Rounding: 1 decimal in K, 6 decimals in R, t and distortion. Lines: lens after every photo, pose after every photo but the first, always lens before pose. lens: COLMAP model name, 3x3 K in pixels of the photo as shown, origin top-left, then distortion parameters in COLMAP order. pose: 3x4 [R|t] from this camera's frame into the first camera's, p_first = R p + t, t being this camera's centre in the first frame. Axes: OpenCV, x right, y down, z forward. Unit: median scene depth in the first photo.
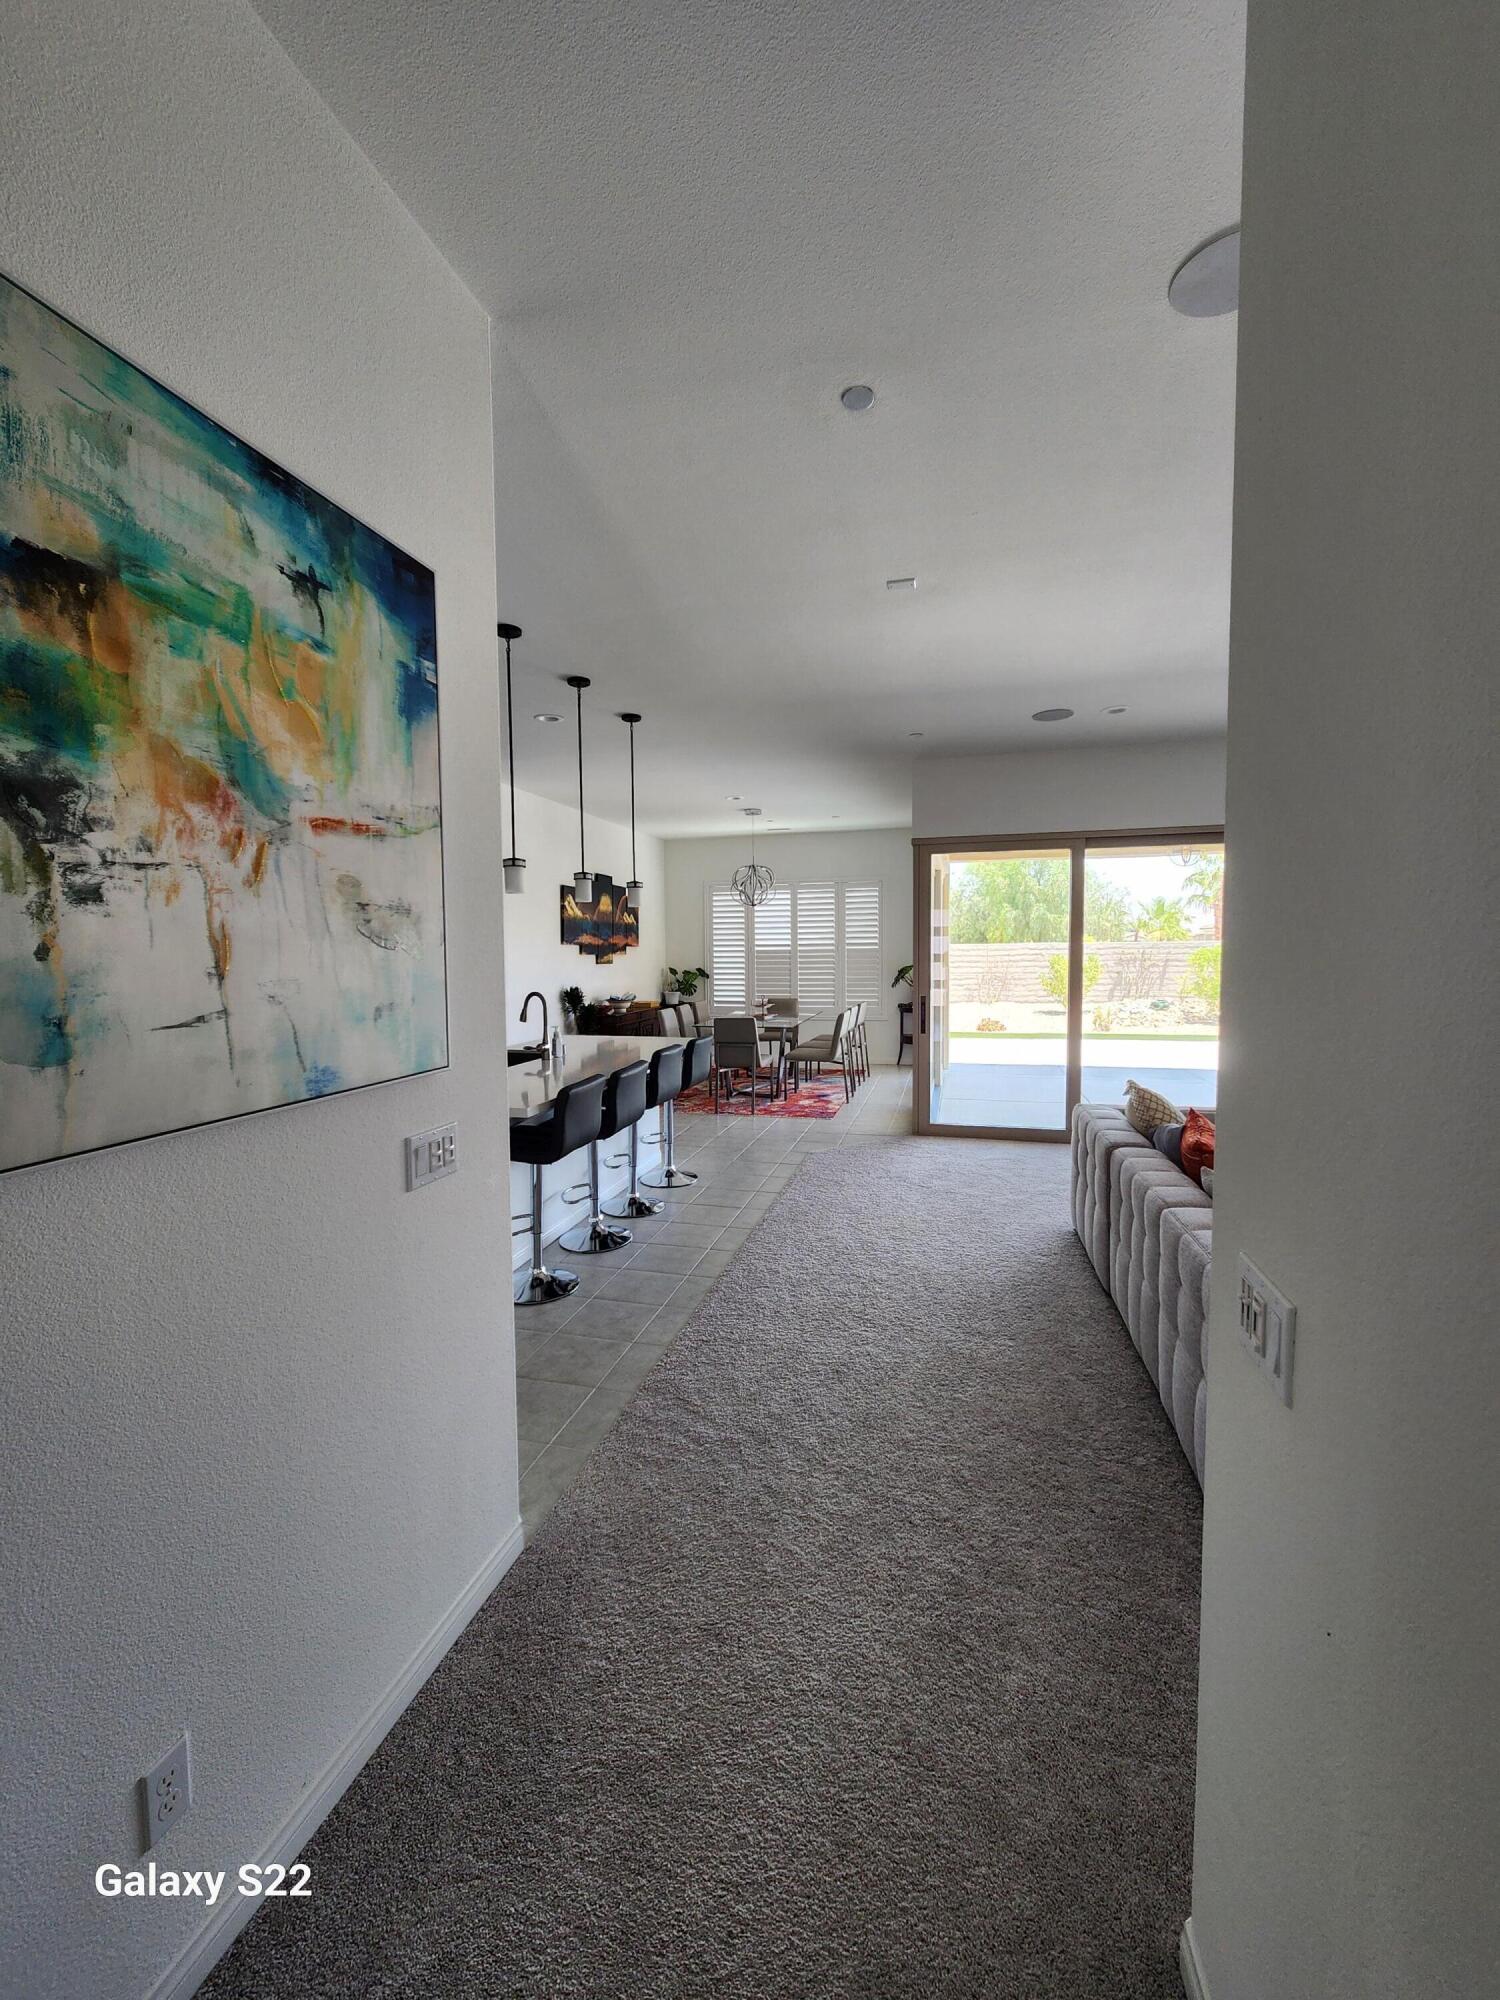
lens RADIAL K [[813.2, 0, 748.1], [0, 813.2, 1003.0], [0, 0, 1]] dist [-0.000066, -0.000001]
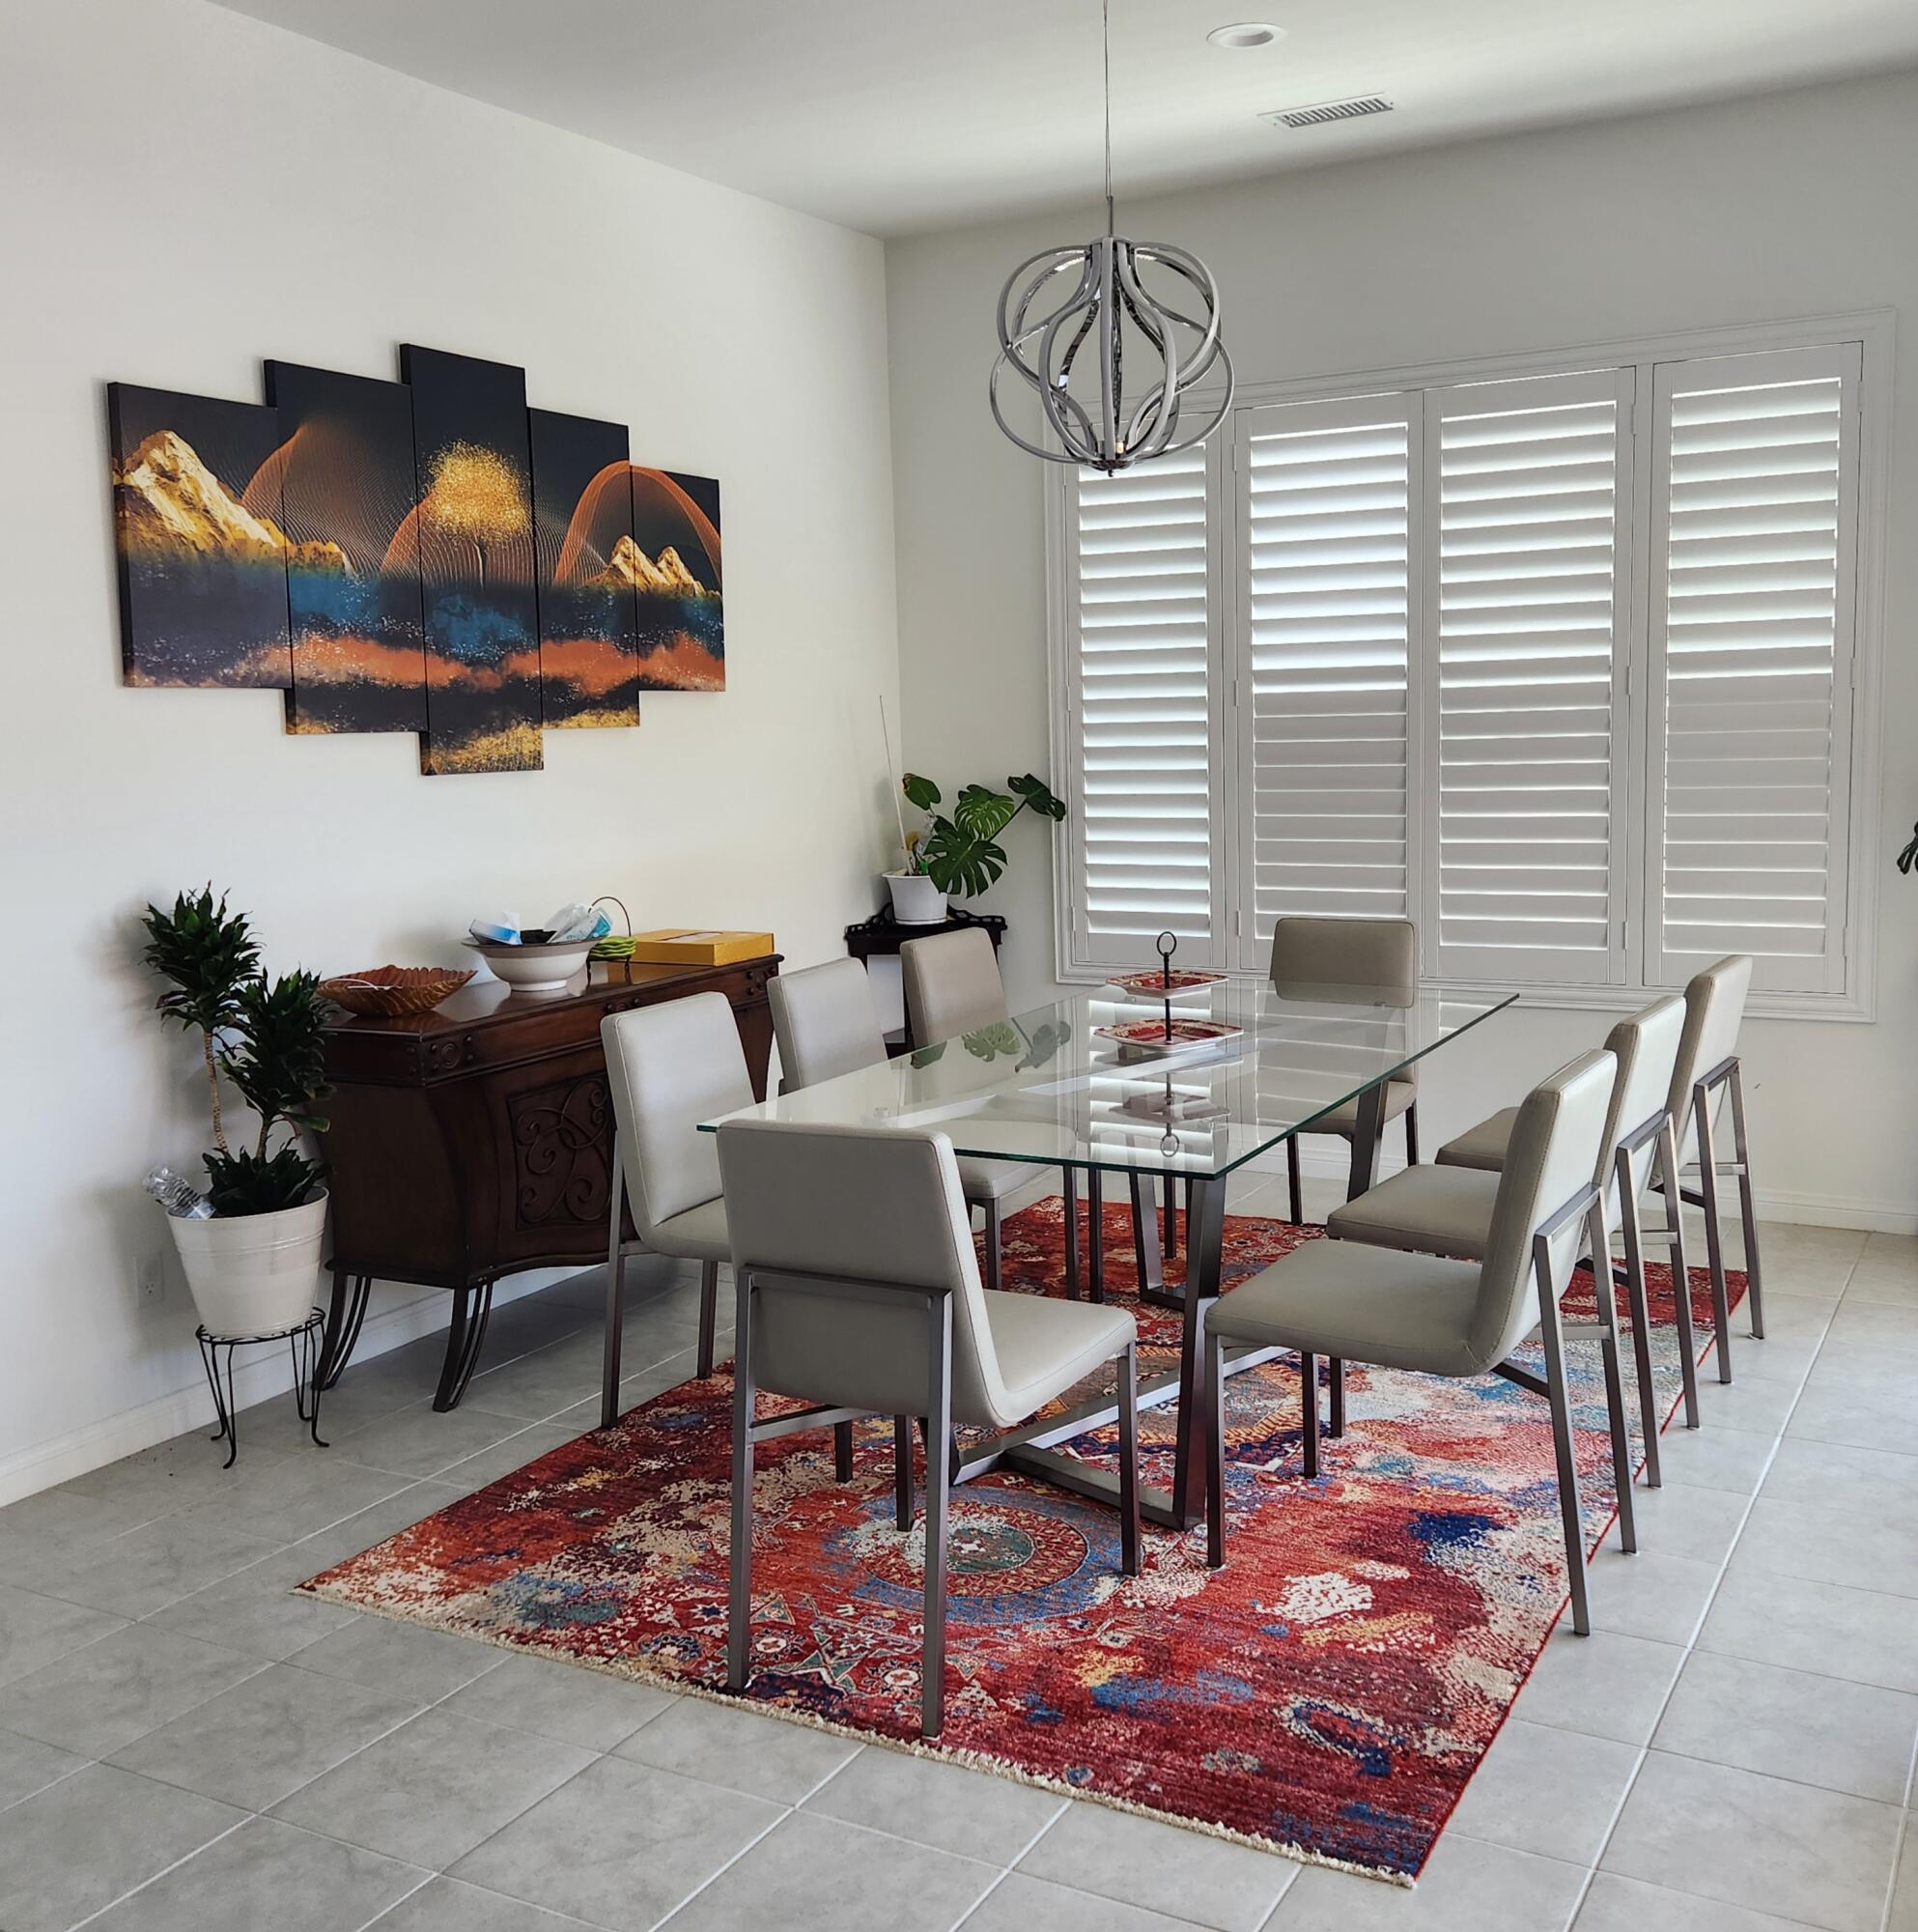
lens RADIAL K [[2057.9, 0, 959.9], [0, 2057.9, 962.7], [0, 0, 1]] dist [0.022571, 0.000000]
pose [[0.966740, 0.013146, -0.255423, 0.087744], [0.002593, 0.998123, 0.061185, -0.029164], [0.255748, -0.059812, 0.964892, 0.470165]]
